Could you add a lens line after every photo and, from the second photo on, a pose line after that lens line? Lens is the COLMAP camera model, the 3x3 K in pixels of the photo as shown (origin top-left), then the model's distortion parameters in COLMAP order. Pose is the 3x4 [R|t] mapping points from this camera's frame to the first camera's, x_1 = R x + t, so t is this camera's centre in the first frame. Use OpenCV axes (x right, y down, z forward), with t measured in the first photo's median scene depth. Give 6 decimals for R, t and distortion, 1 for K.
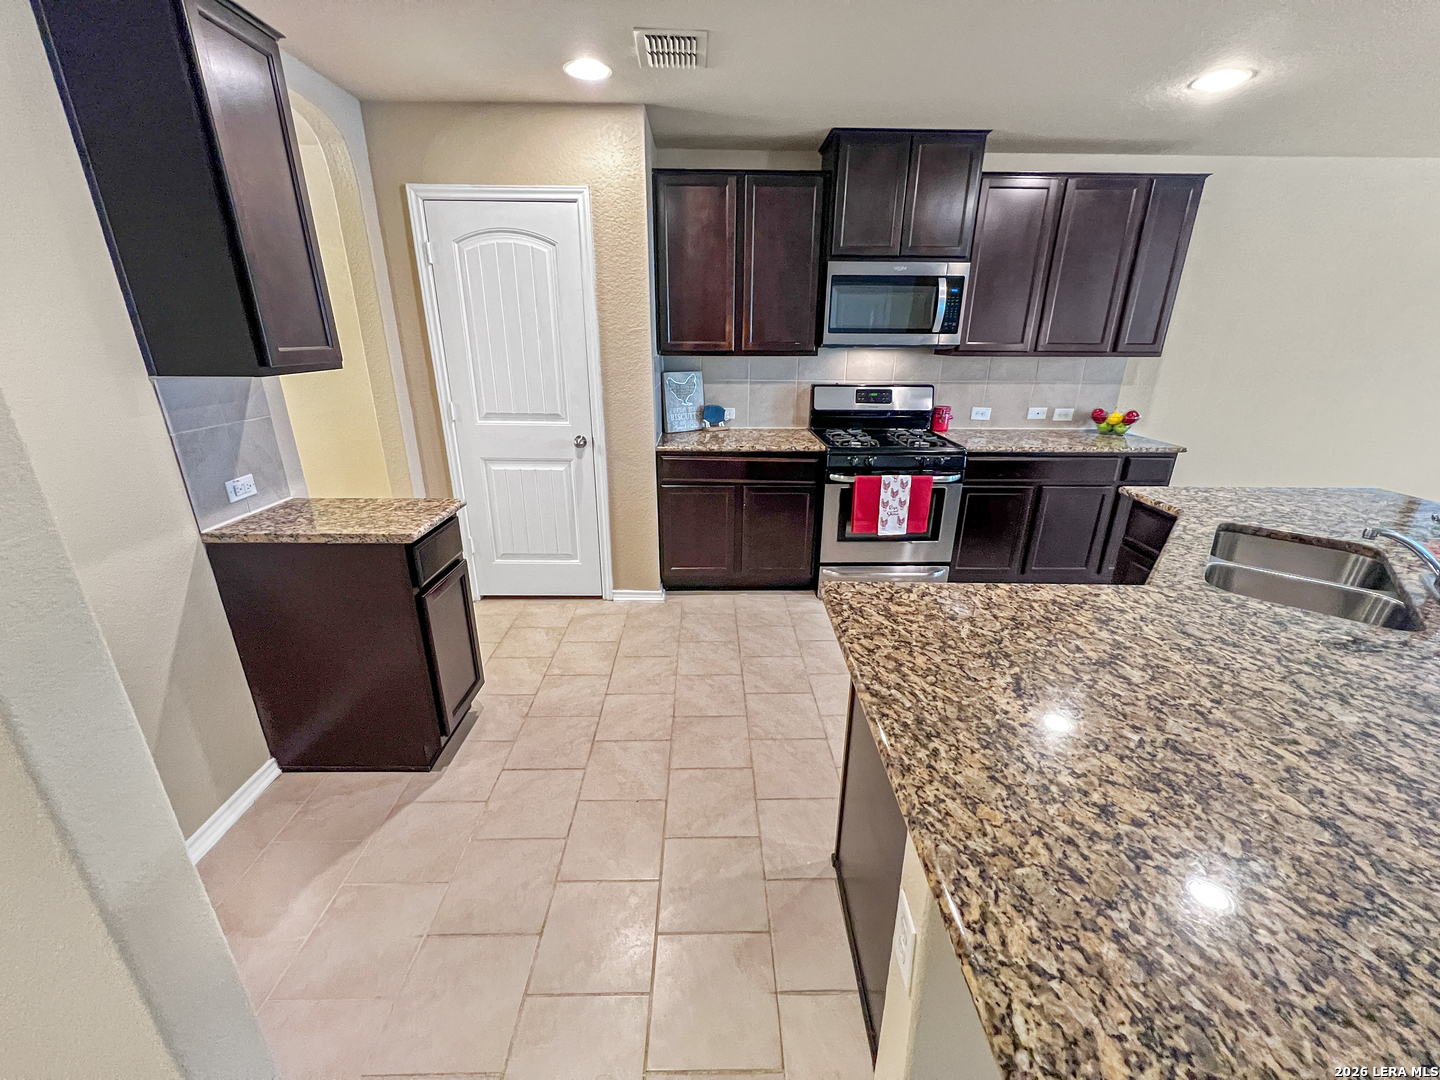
lens RADIAL K [[574.8, 0, 720.0], [0, 574.8, 540.0], [0, 0, 1]] dist [-0.001193, 0.000598]
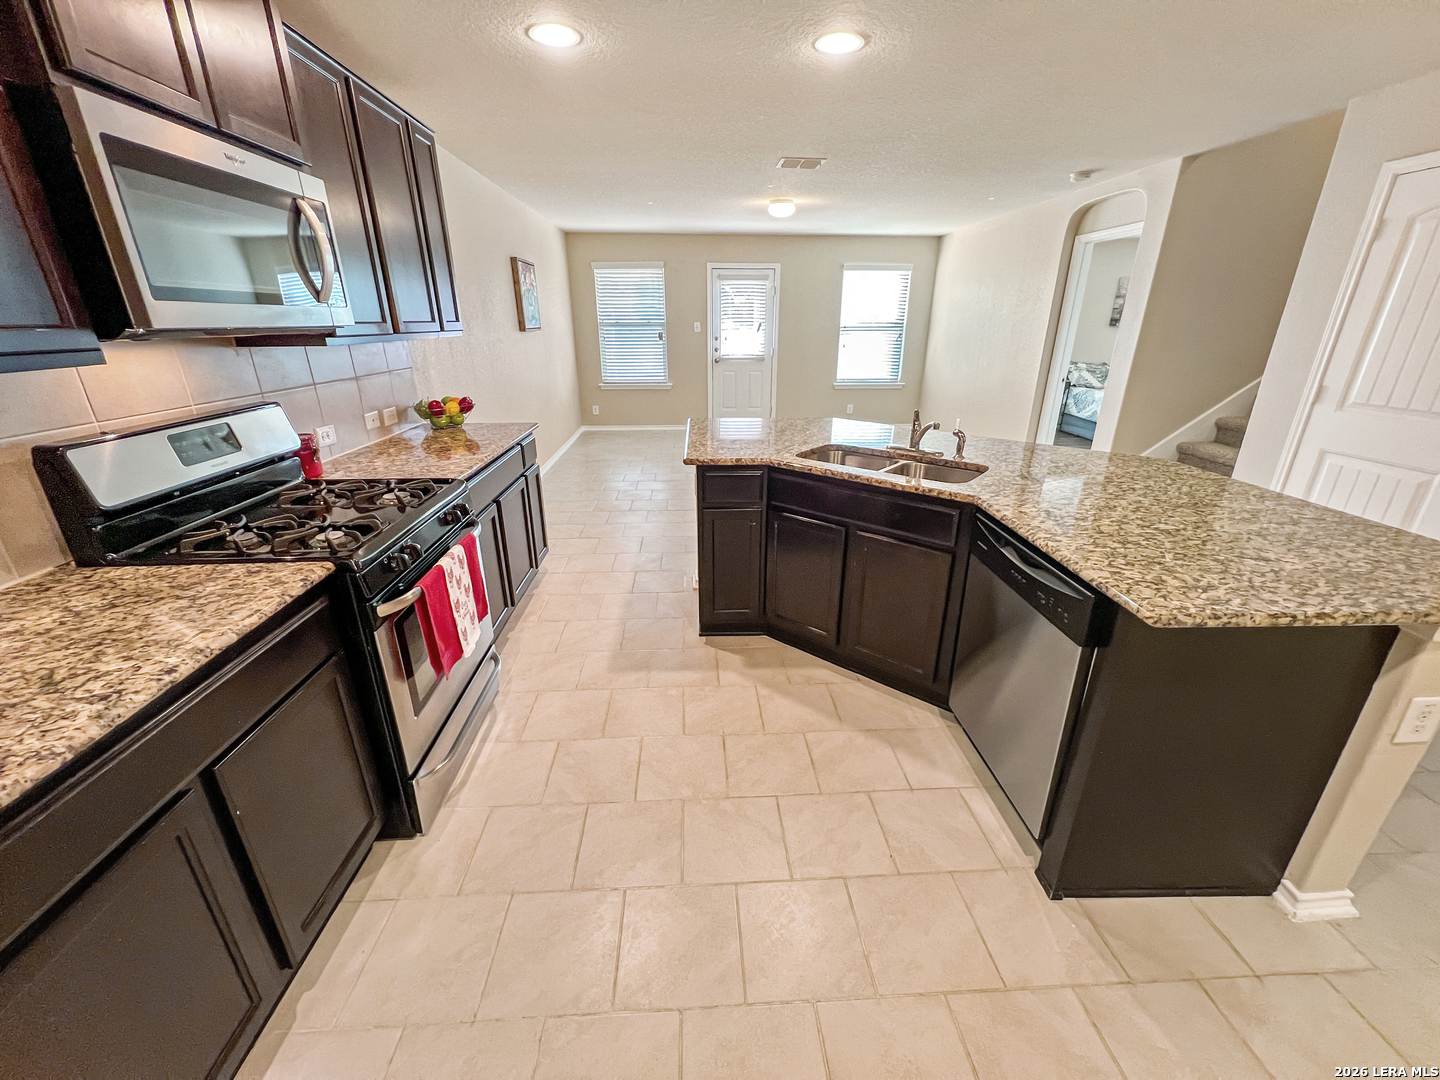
lens RADIAL K [[574.8, 0, 720.0], [0, 574.8, 540.0], [0, 0, 1]] dist [-0.001193, 0.000598]
pose [[-0.030872, -0.364007, 0.930885, -0.501614], [0.342547, 0.871075, 0.351980, -0.504553], [-0.938993, 0.329739, 0.097798, 1.473886]]
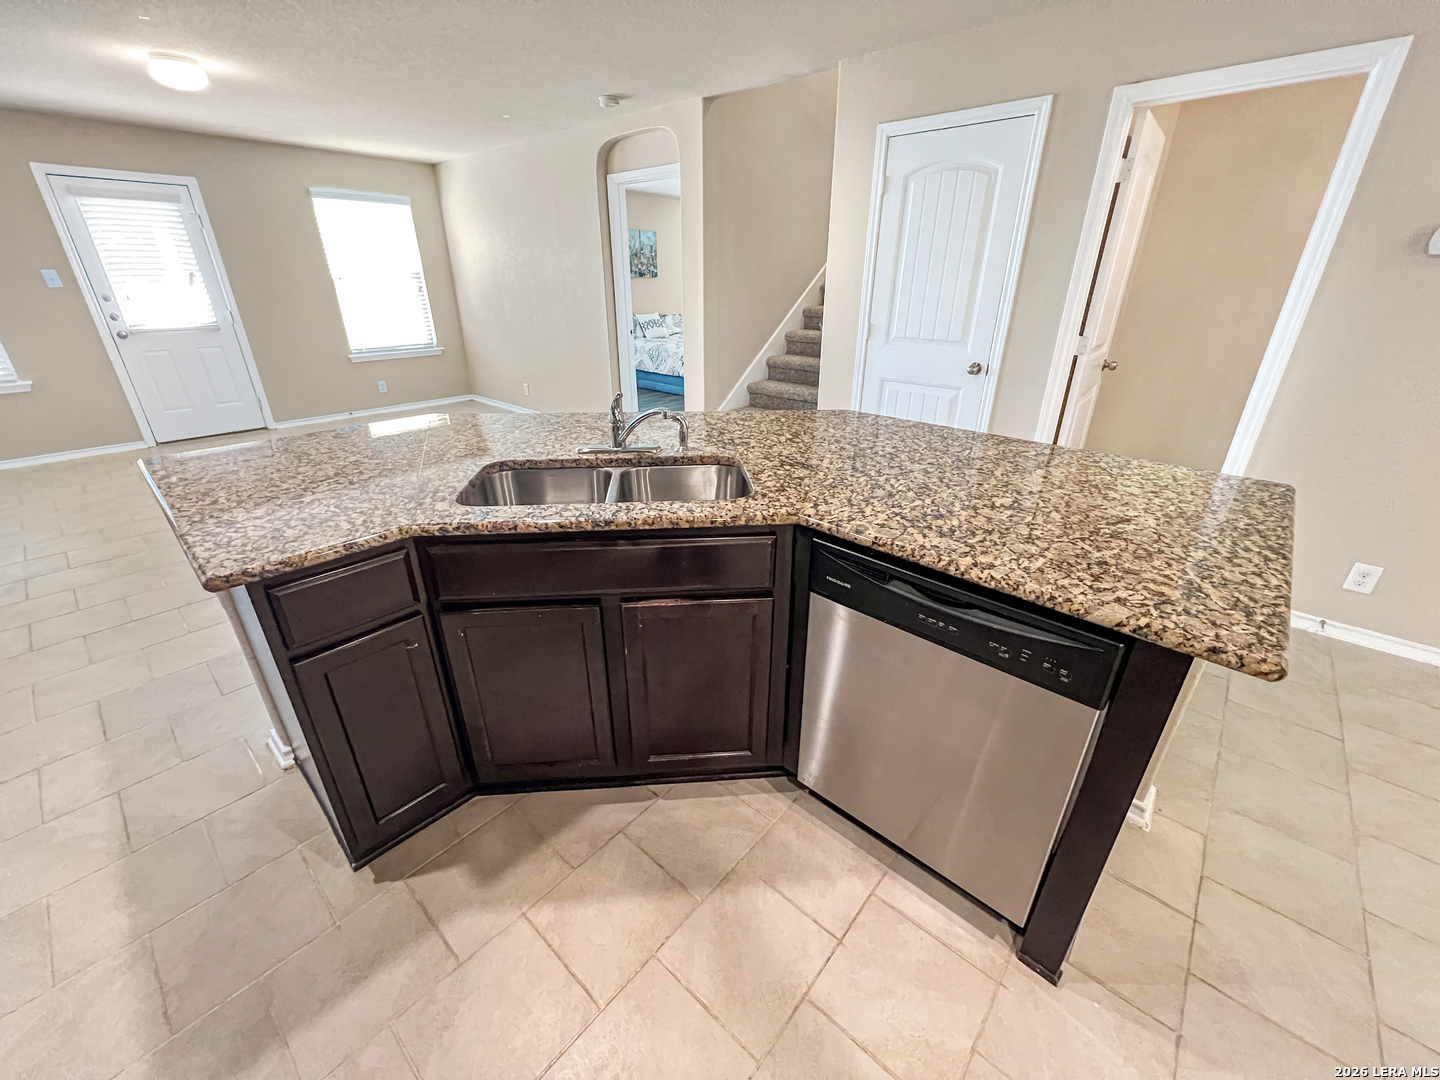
lens RADIAL K [[574.8, 0, 720.0], [0, 574.8, 540.0], [0, 0, 1]] dist [-0.001193, 0.000598]
pose [[-0.733173, -0.292582, 0.613883, 0.273895], [0.226125, 0.746457, 0.625835, -0.491281], [-0.641346, 0.597660, -0.481122, 1.561301]]
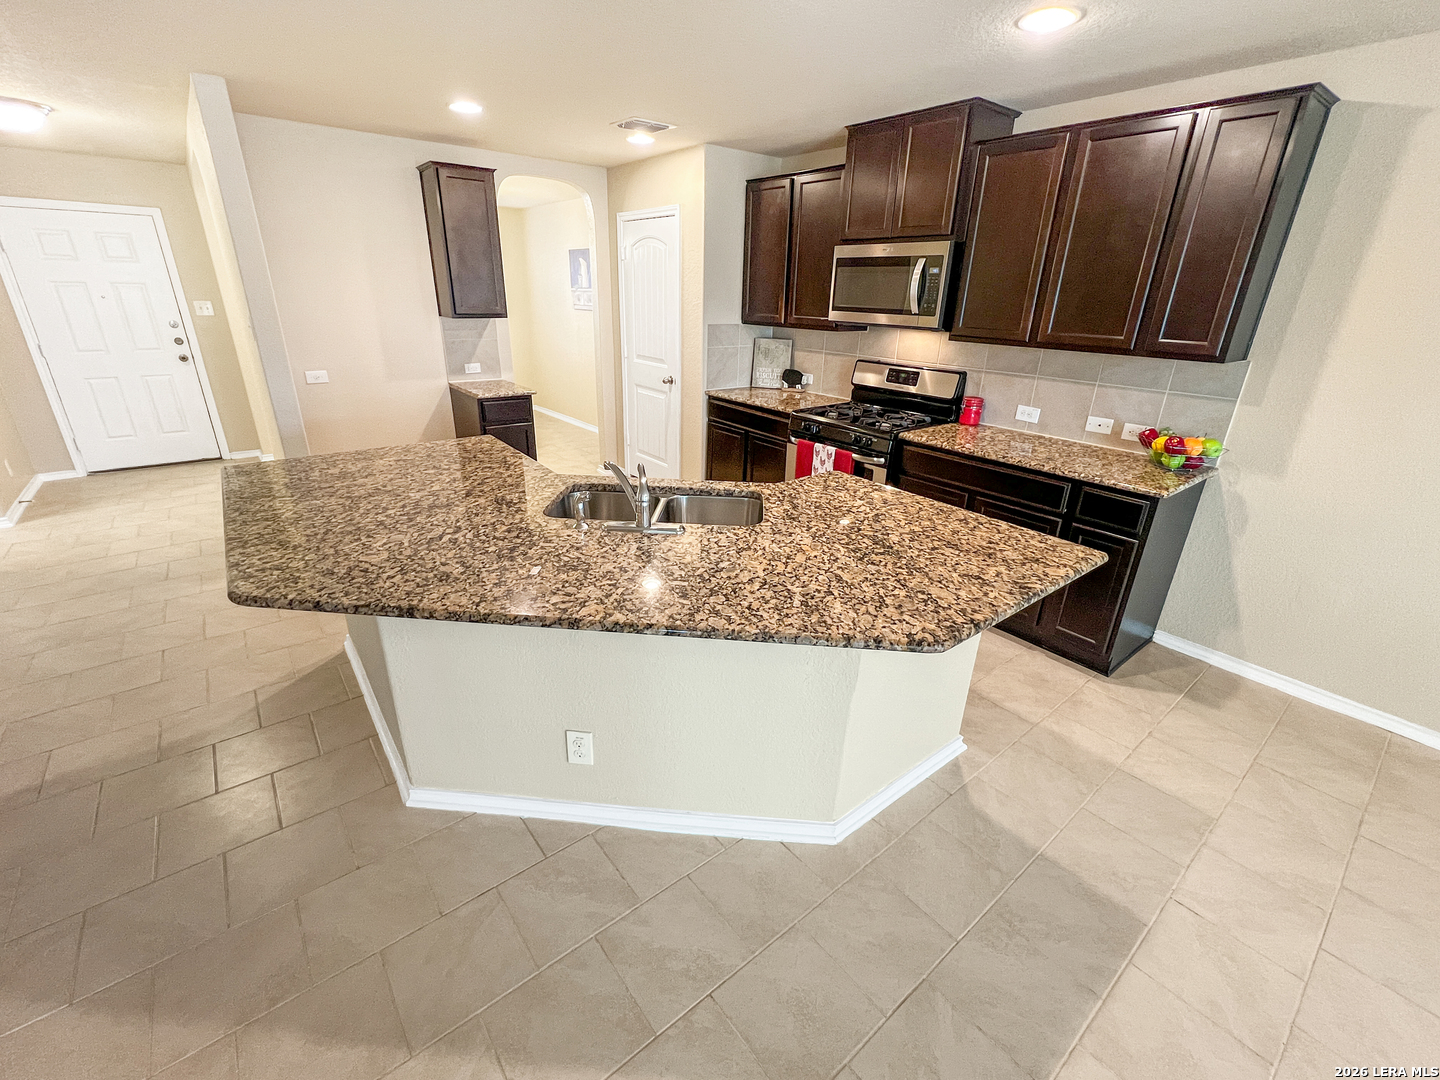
lens RADIAL K [[615.6, 0, 720.0], [0, 615.6, 540.0], [0, 0, 1]] dist [-0.001803, -0.000090]
pose [[0.611313, 0.306086, -0.729800, 2.330640], [-0.288992, 0.944831, 0.154200, -0.140439], [0.736736, 0.116642, 0.666044, 0.227485]]
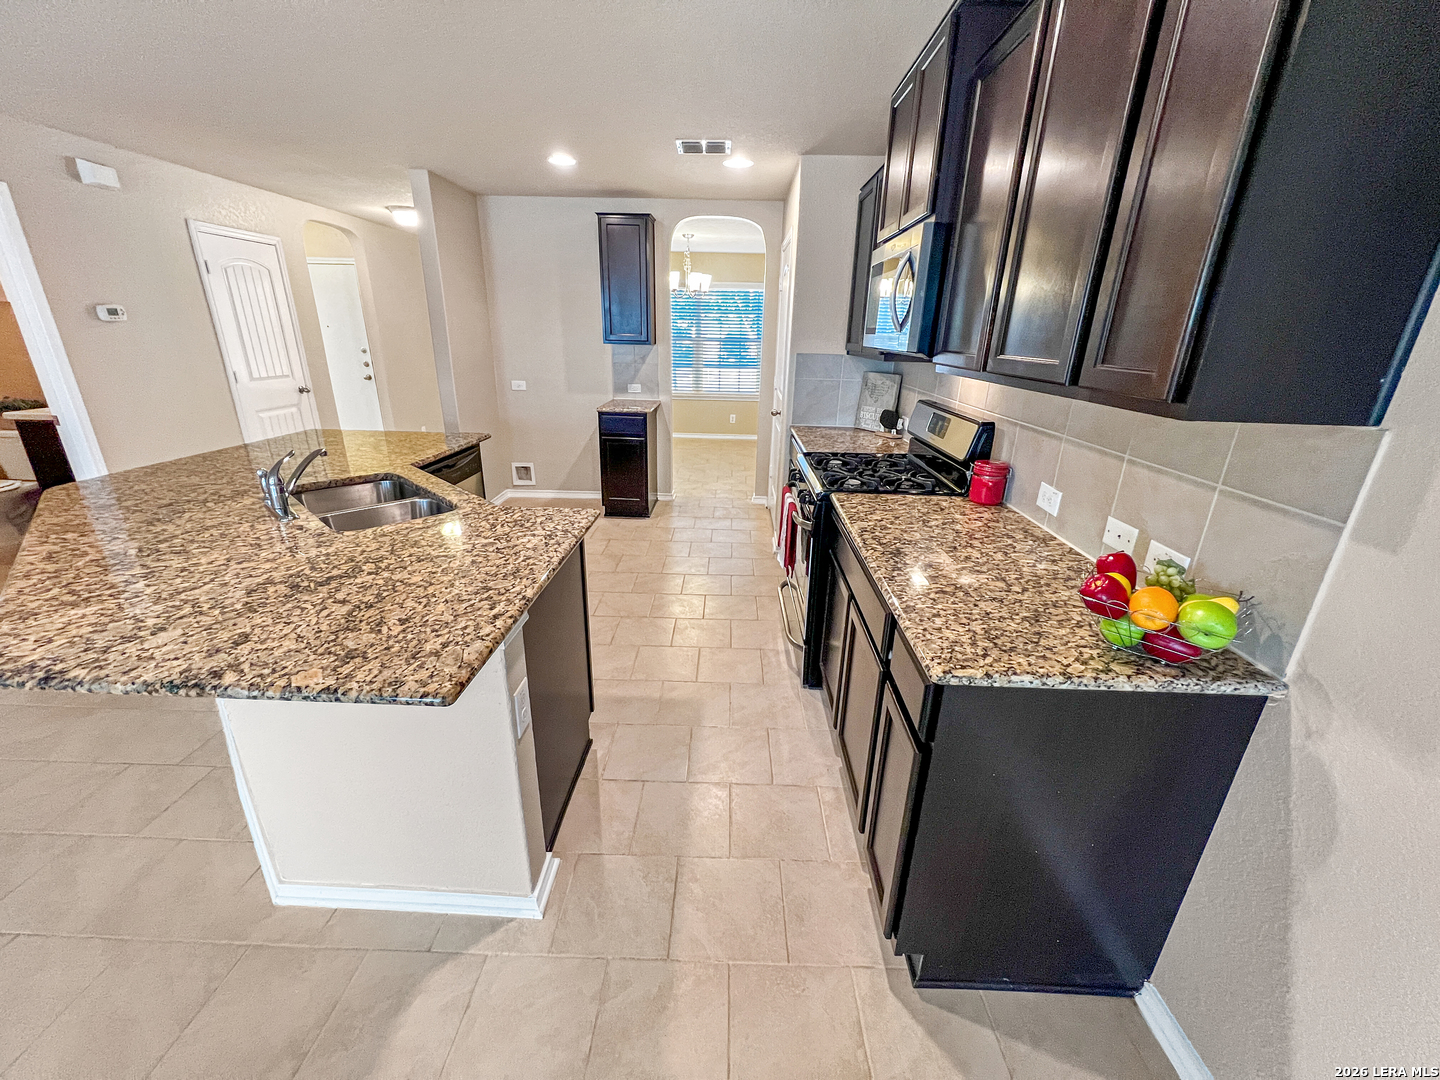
lens RADIAL K [[574.8, 0, 720.0], [0, 574.8, 540.0], [0, 0, 1]] dist [-0.001193, 0.000598]
pose [[-0.042479, 0.335386, -0.941122, 2.467180], [-0.362853, 0.872475, 0.327300, -0.646587], [0.930878, 0.355393, 0.084634, 1.836495]]
